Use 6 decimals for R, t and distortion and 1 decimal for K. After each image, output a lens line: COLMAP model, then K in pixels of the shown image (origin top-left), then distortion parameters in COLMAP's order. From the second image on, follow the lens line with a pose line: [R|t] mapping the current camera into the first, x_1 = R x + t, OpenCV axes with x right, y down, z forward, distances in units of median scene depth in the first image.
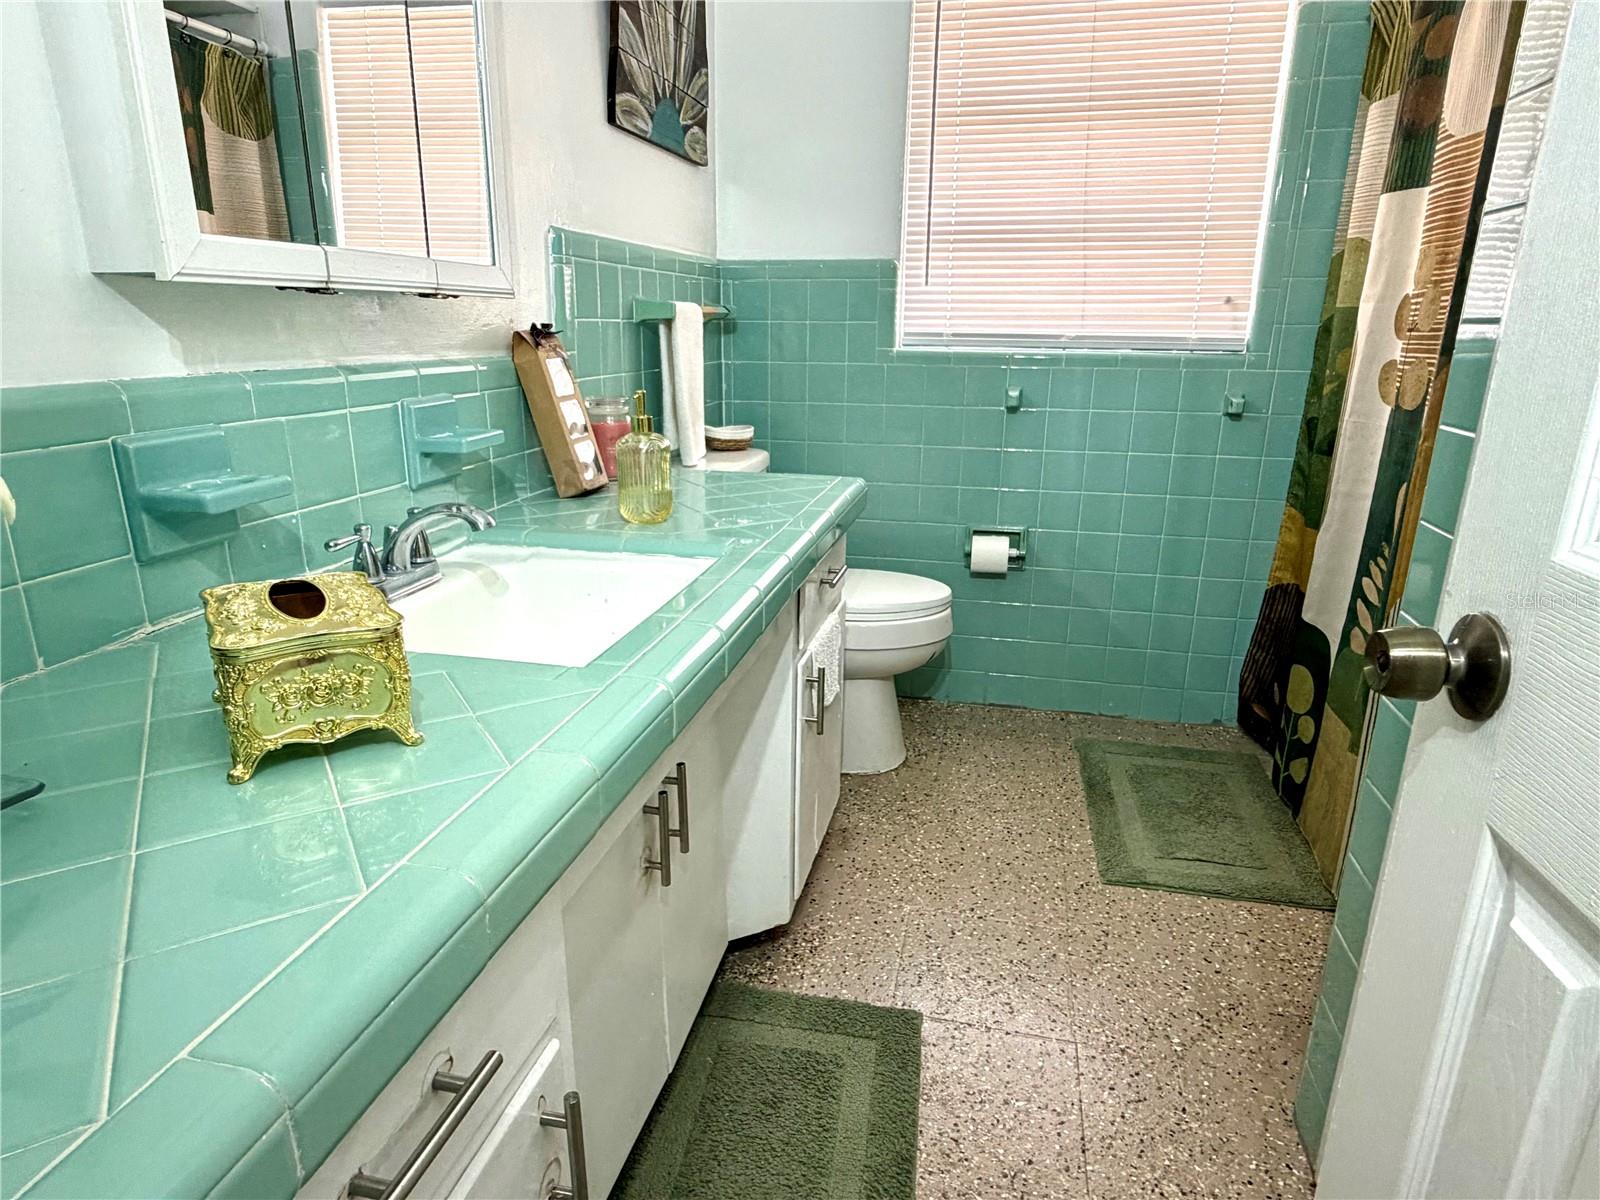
lens RADIAL K [[932.4, 0, 797.7], [0, 932.4, 599.5], [0, 0, 1]] dist [0.002058, 0.000630]
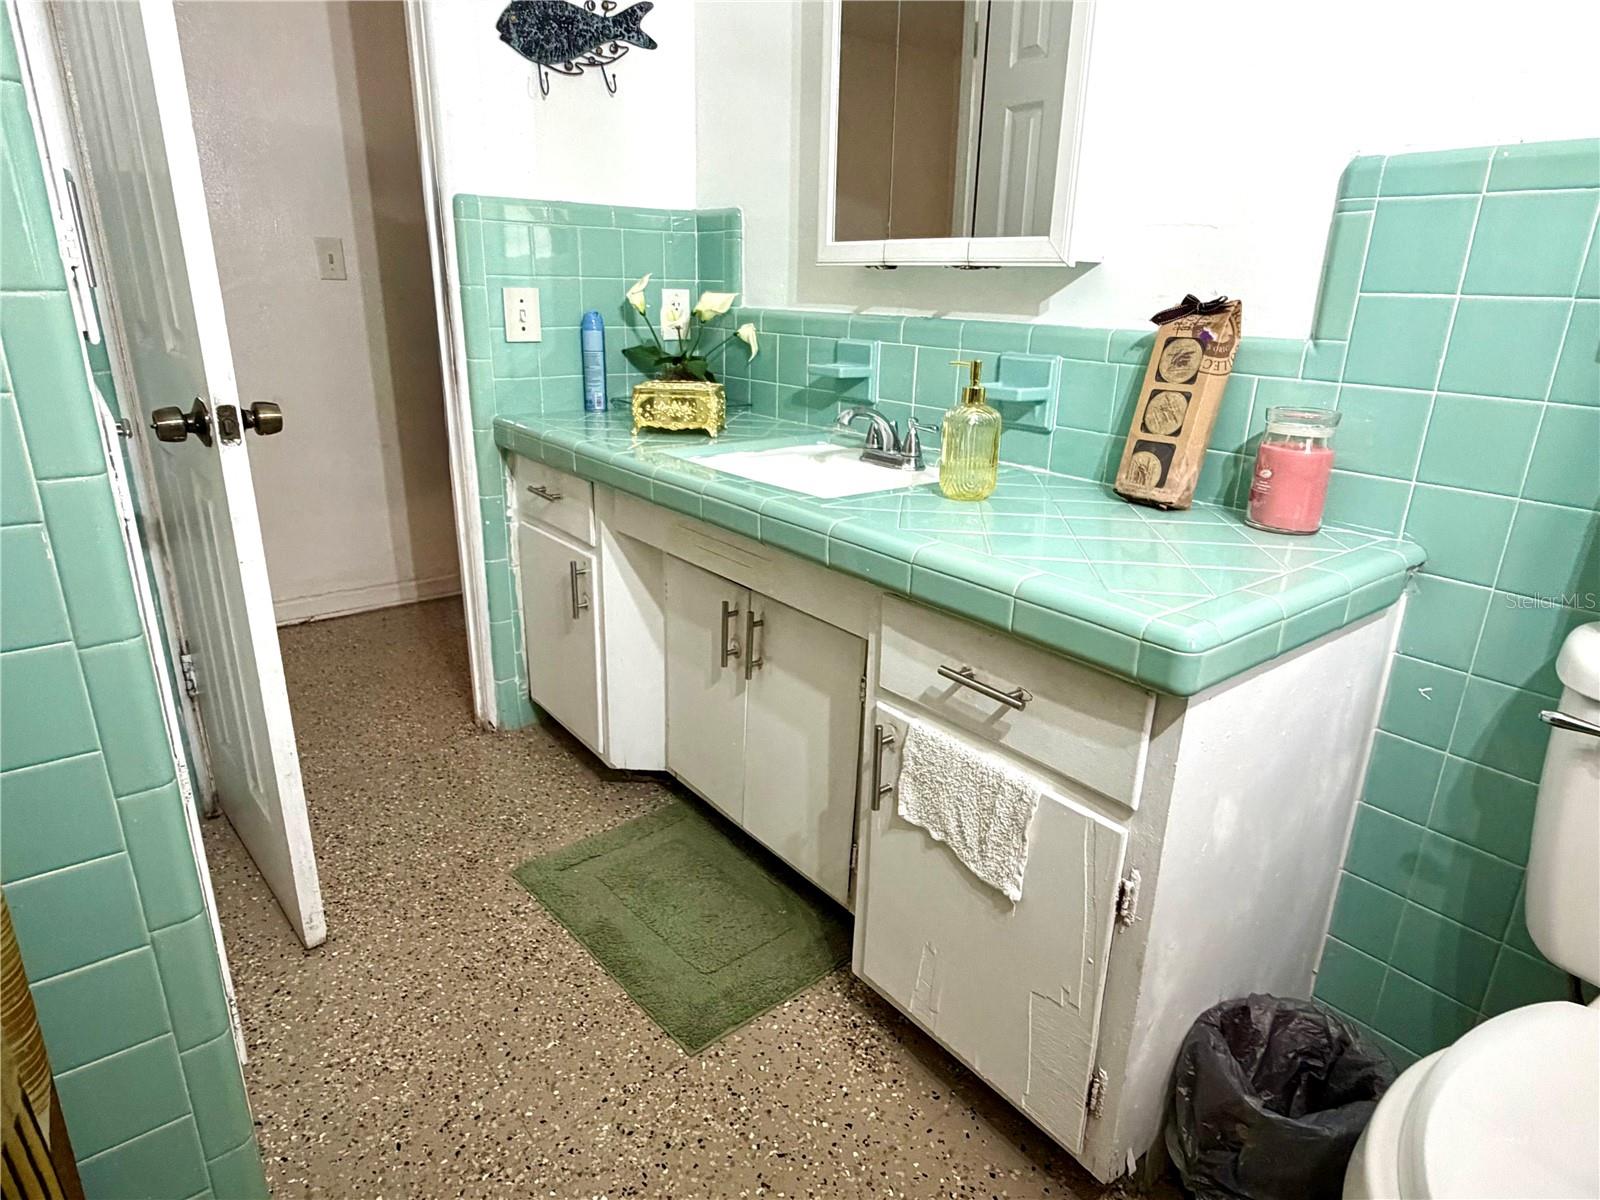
lens RADIAL K [[932.4, 0, 792.8], [0, 932.4, 603.7], [0, 0, 1]] dist [0.002058, 0.000630]
pose [[-0.632688, 0.223646, -0.741410, 0.733382], [-0.248612, 0.848054, 0.467970, -0.424713], [0.733415, 0.480403, -0.480952, 1.477818]]
